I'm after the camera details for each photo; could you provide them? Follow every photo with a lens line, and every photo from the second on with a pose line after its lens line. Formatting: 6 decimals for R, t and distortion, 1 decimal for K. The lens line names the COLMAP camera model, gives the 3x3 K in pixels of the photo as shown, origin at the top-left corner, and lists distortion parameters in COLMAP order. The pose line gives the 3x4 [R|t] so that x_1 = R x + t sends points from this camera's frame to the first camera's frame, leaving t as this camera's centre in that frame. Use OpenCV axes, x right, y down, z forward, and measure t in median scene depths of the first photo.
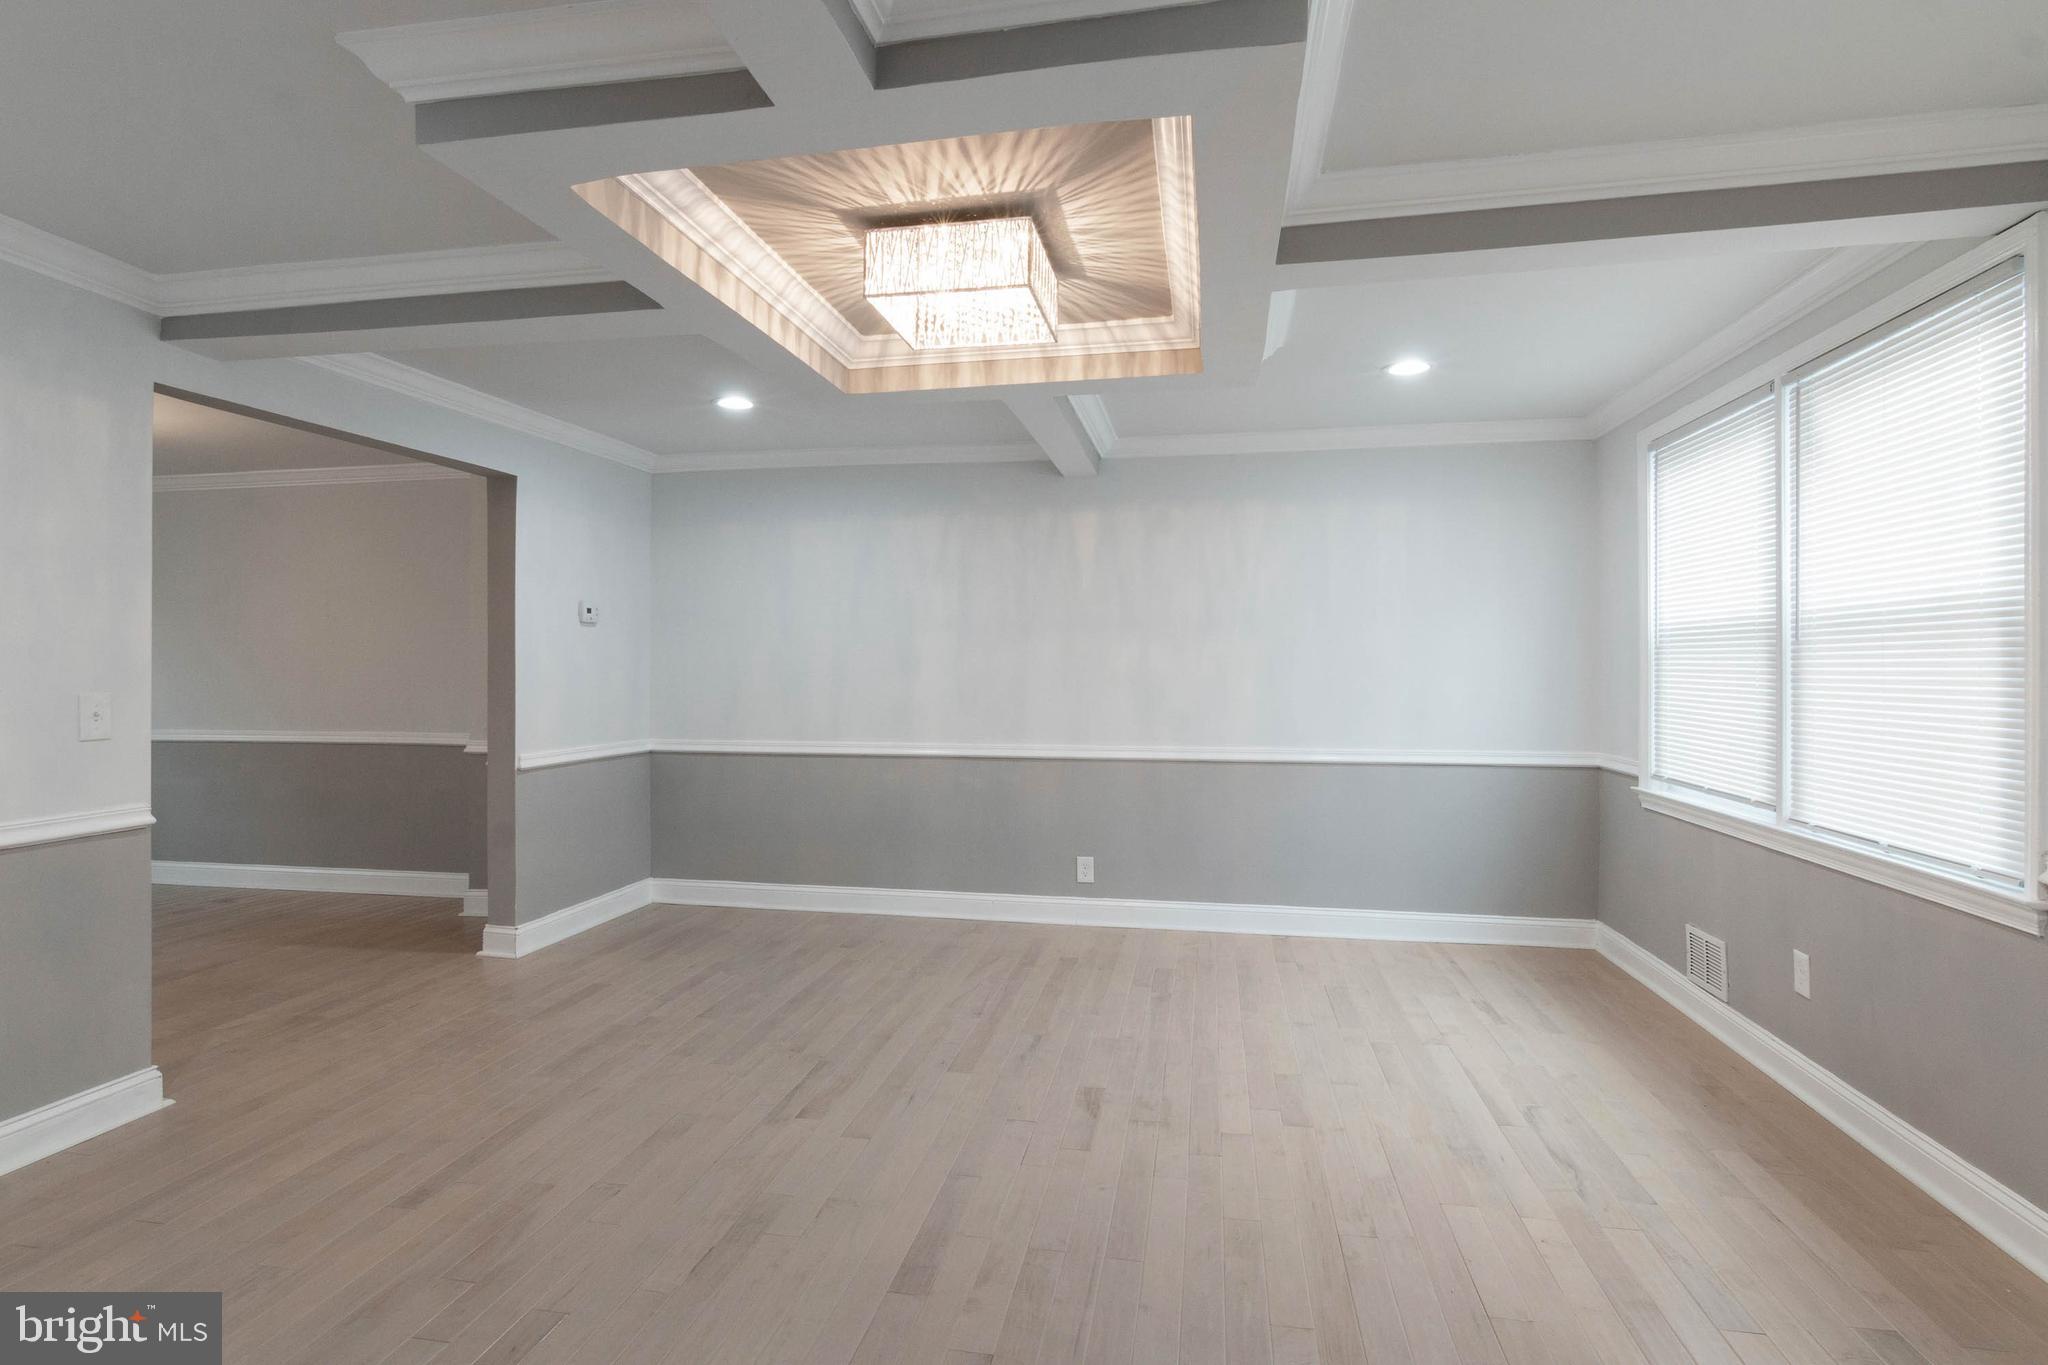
lens RADIAL K [[1029.3, 0, 1013.0], [0, 1029.3, 675.6], [0, 0, 1]] dist [0.000148, -0.000140]
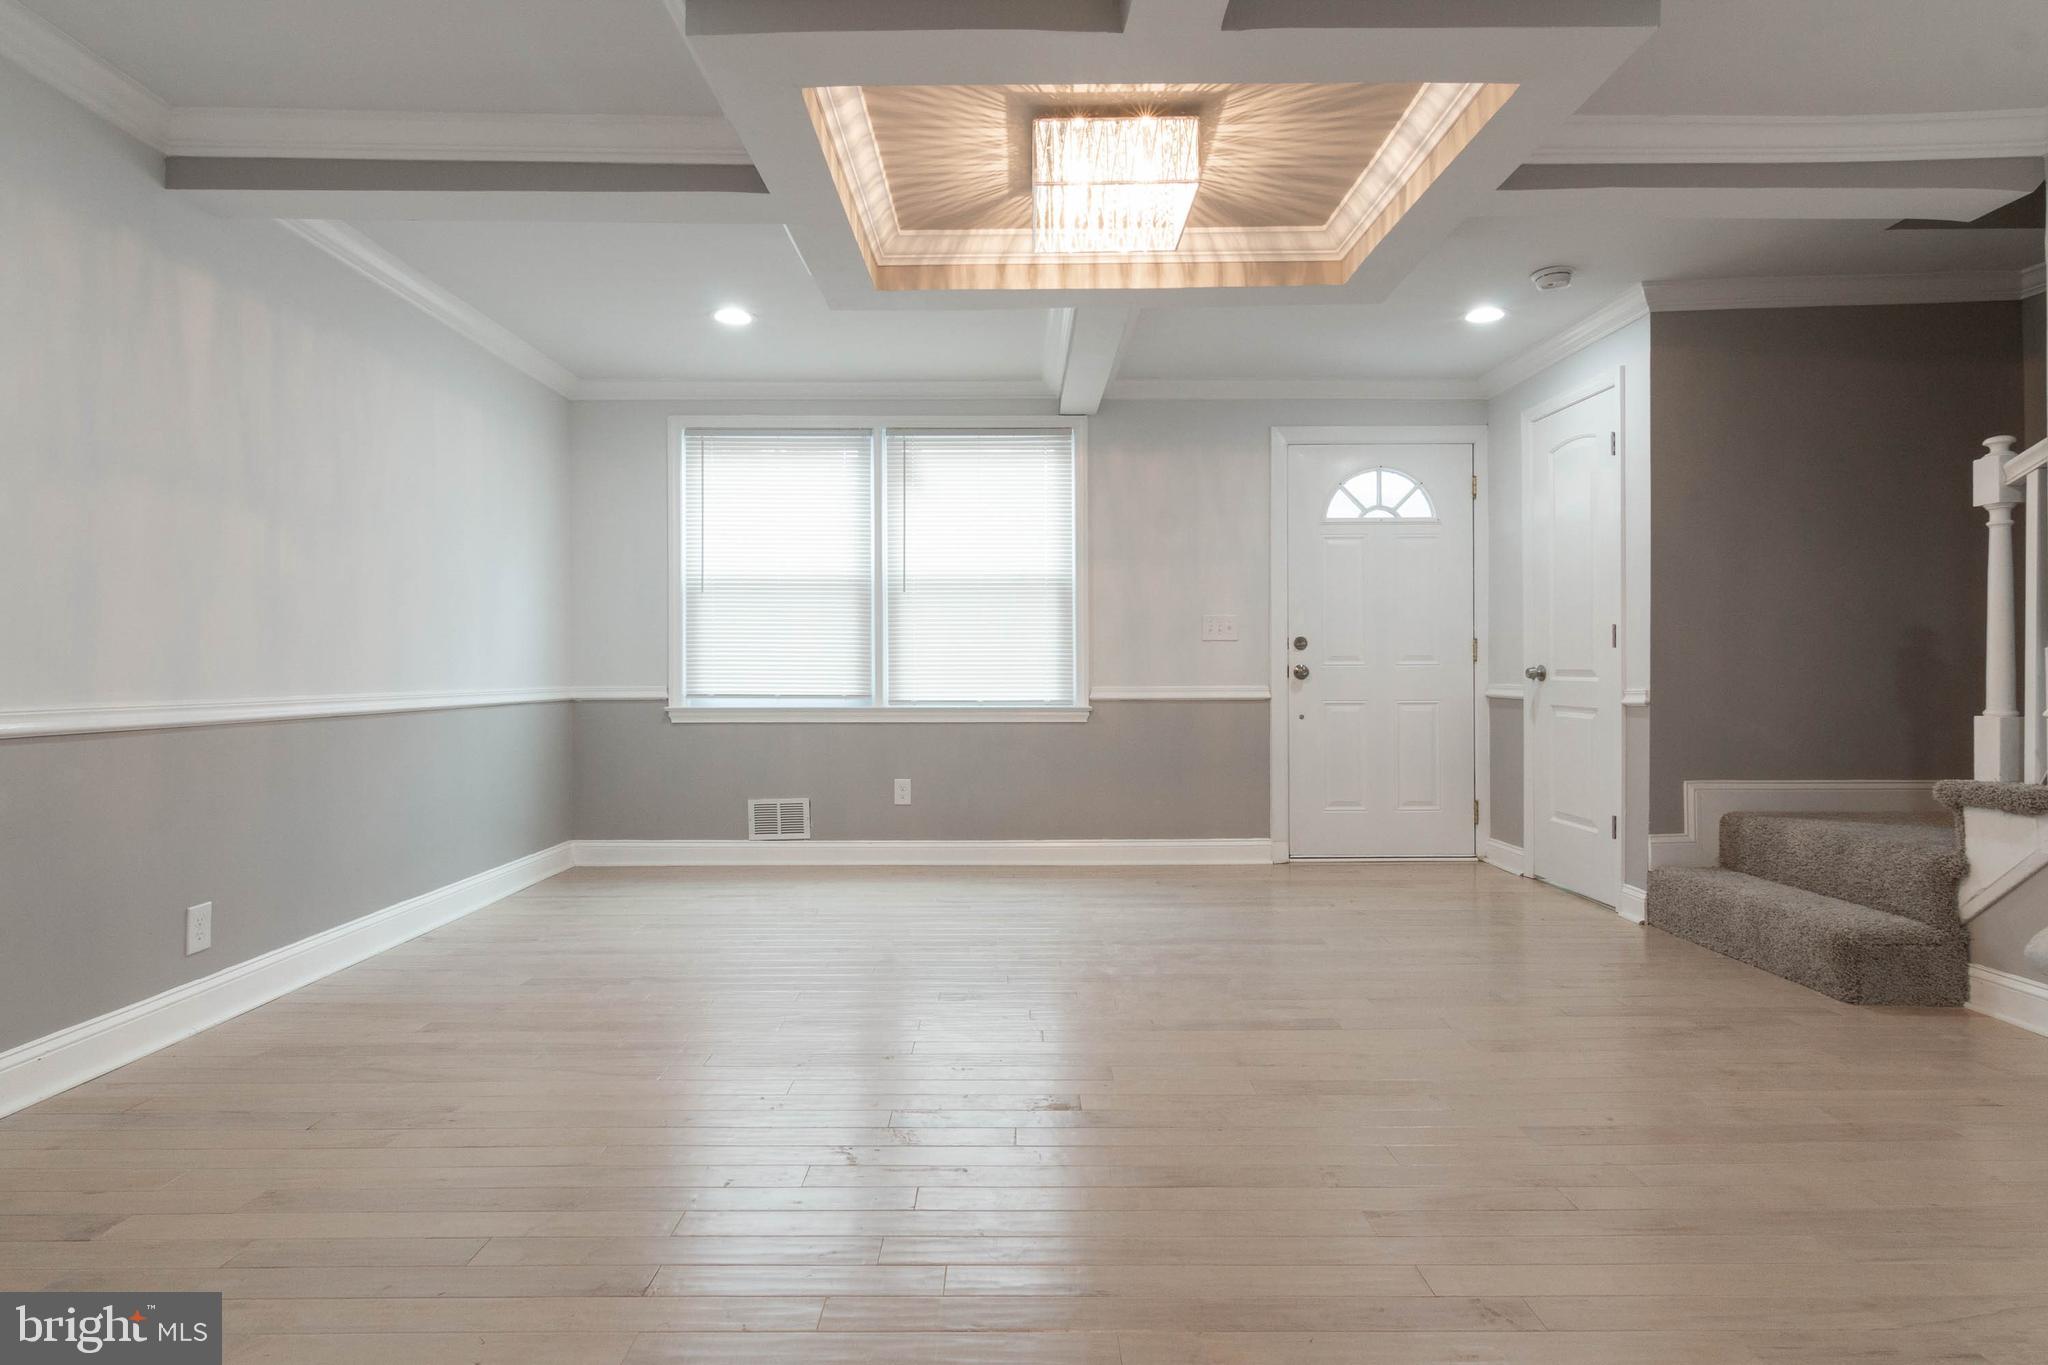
lens RADIAL K [[1029.3, 0, 1013.0], [0, 1029.3, 675.6], [0, 0, 1]] dist [0.000148, -0.000140]
pose [[-0.187808, -0.004287, 0.982196, -0.807396], [0.007944, 0.999951, 0.005883, 0.081528], [-0.982174, 0.008907, -0.187765, 1.000315]]
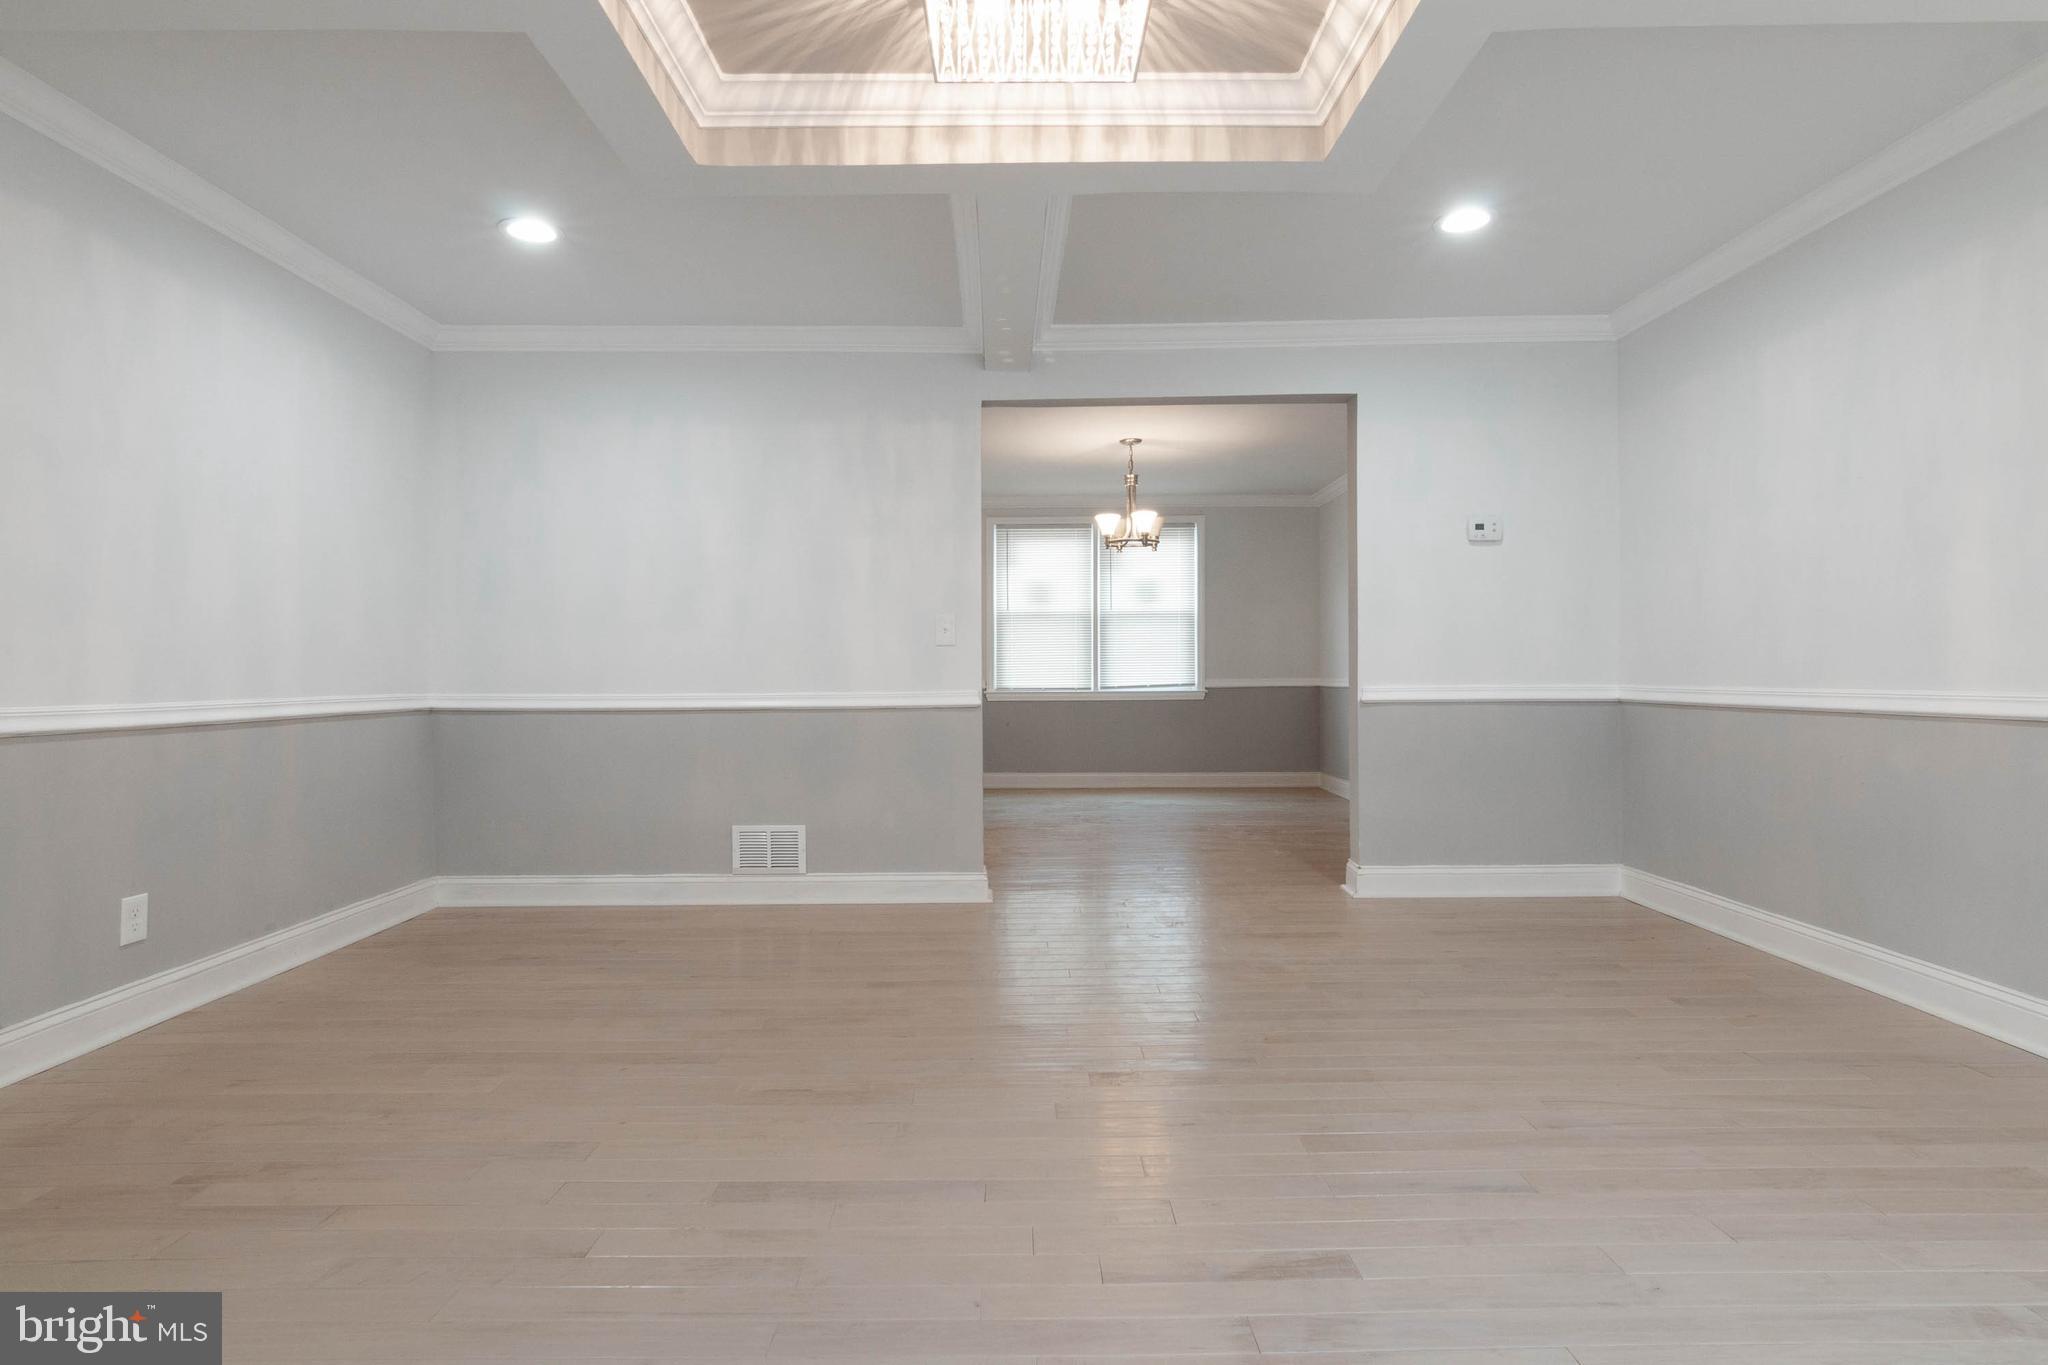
lens RADIAL K [[1026.1, 0, 1024.0], [0, 1026.1, 682.5], [0, 0, 1]] dist [-0.002952, 0.000112]
pose [[0.195795, 0.007351, -0.980617, 0.505260], [0.001555, 0.999968, 0.007806, 0.085241], [0.980644, -0.003053, 0.195777, 0.657330]]
